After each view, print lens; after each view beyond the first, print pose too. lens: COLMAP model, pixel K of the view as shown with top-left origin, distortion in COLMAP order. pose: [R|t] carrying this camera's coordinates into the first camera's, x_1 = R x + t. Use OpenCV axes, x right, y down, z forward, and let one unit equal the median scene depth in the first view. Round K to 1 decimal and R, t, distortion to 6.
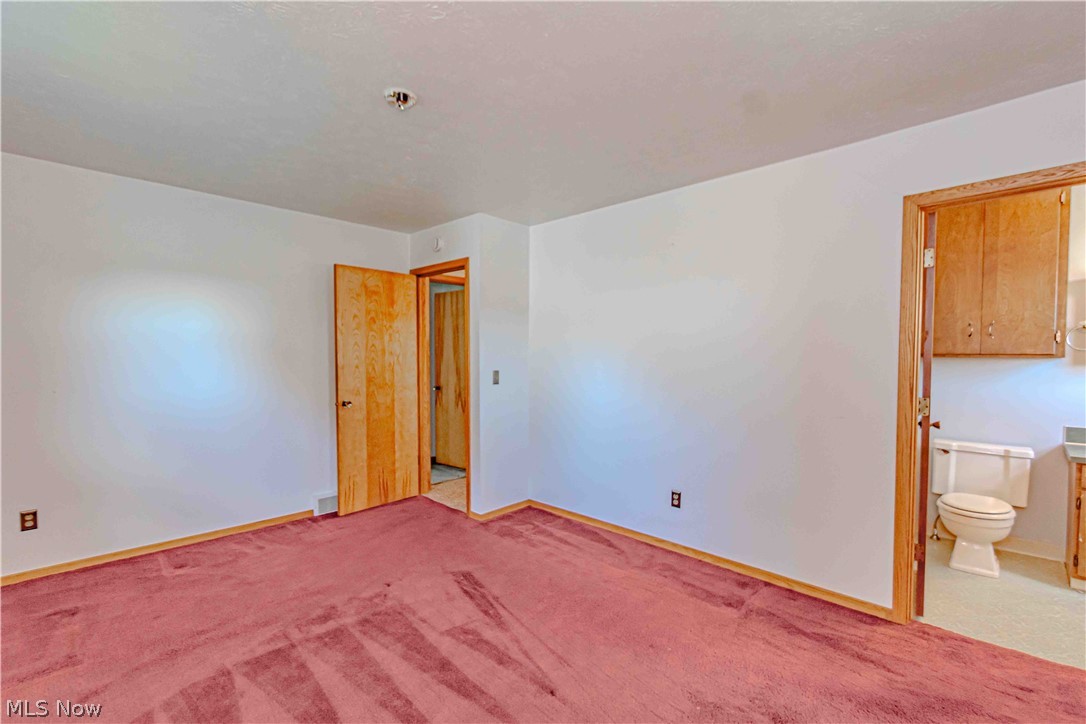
lens RADIAL K [[476.3, 0, 542.8], [0, 476.3, 369.7], [0, 0, 1]] dist [-0.000443, -0.002724]
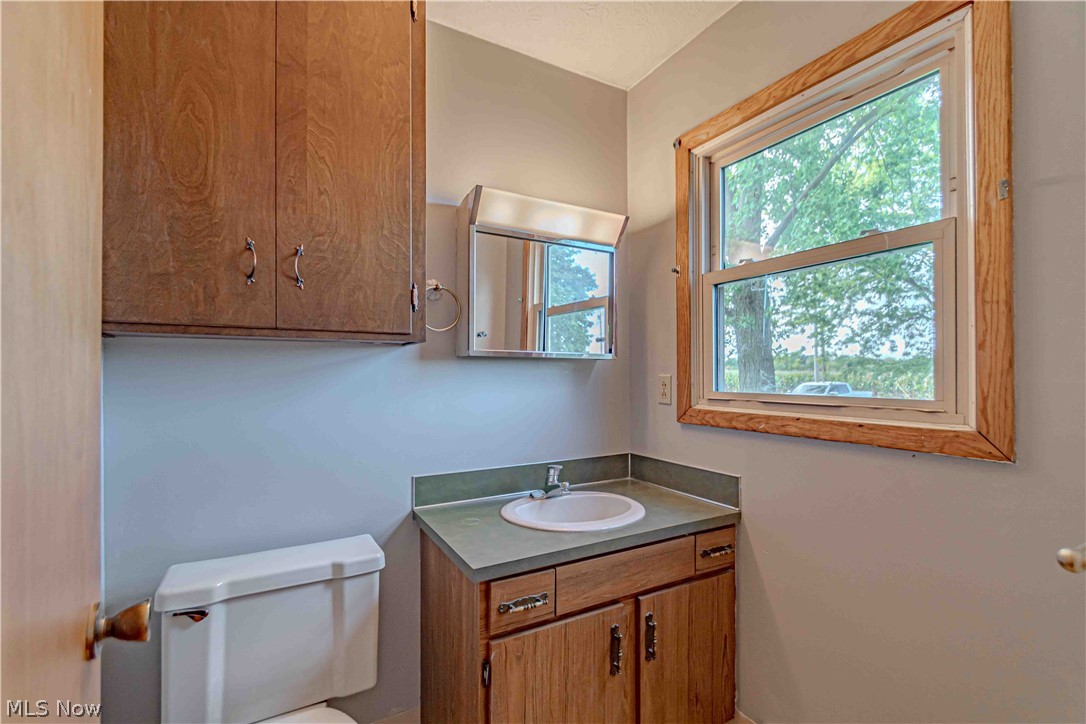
lens RADIAL K [[476.3, 0, 543.5], [0, 476.3, 371.2], [0, 0, 1]] dist [-0.000443, -0.002724]
pose [[0.275965, -0.001403, 0.961167, 0.632568], [0.034012, 0.999387, -0.008307, 0.011864], [-0.960566, 0.034983, 0.275843, 0.711002]]
